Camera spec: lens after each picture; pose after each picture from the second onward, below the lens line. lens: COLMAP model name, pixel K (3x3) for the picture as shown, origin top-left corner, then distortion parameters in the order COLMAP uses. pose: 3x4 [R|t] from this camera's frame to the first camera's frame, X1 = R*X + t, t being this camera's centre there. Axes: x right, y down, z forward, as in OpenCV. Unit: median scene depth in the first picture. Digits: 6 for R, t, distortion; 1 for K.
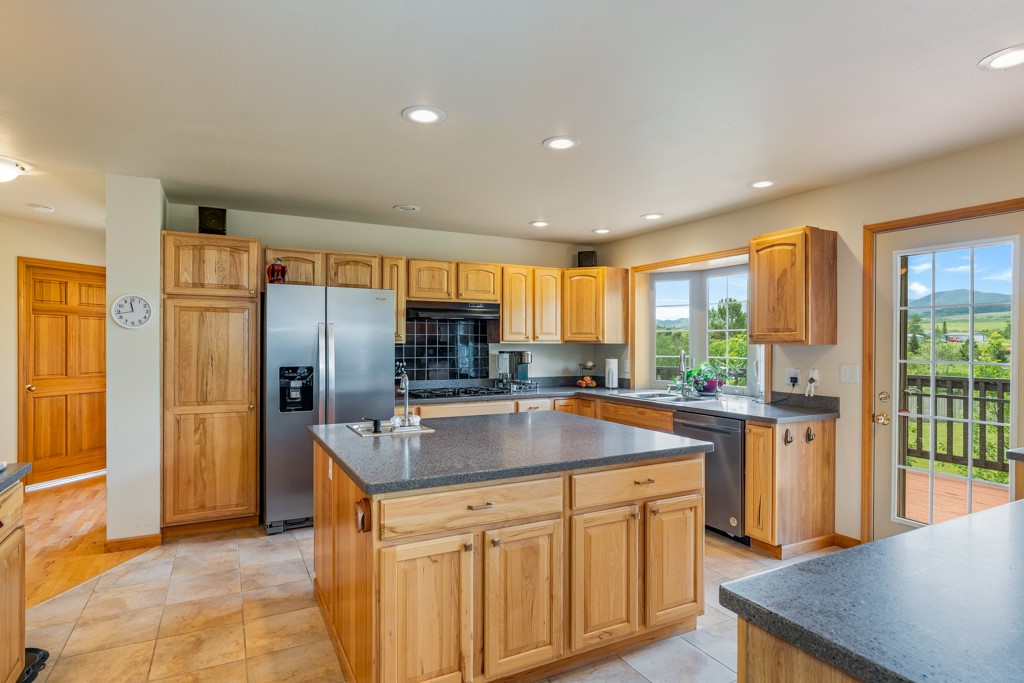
lens RADIAL K [[549.5, 0, 511.0], [0, 549.5, 343.0], [0, 0, 1]] dist [0.004898, 0.000736]
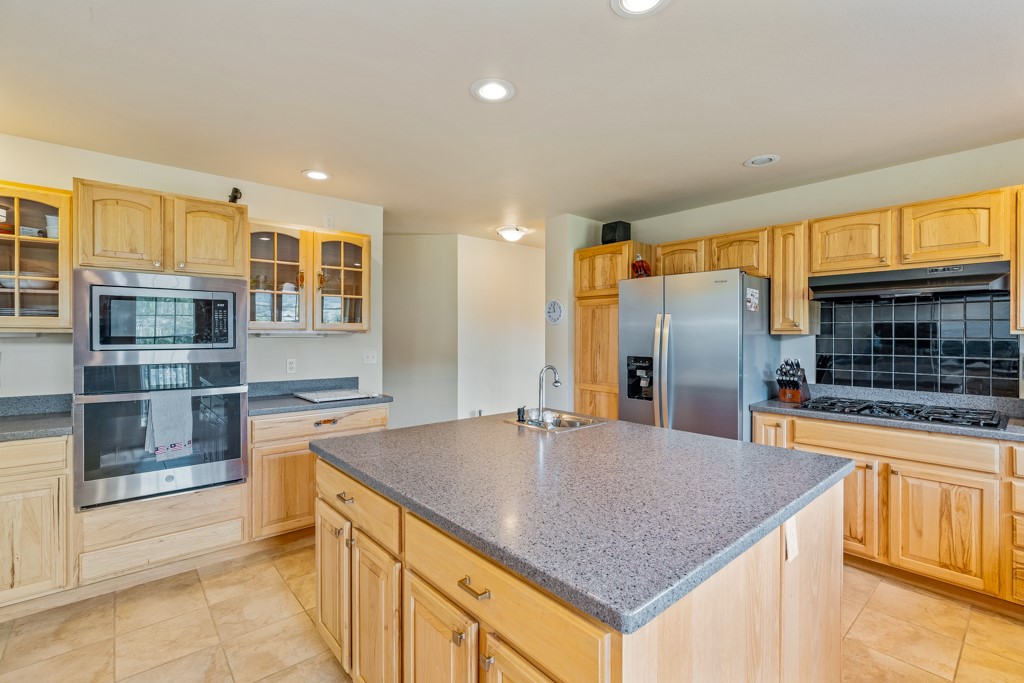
lens RADIAL K [[467.3, 0, 510.5], [0, 467.3, 337.0], [0, 0, 1]] dist [-0.014992, 0.000213]
pose [[0.230039, 0.002634, -0.973178, 0.422754], [0.000182, 0.999996, 0.002749, 0.003538], [0.973181, -0.000810, 0.230038, 0.569383]]
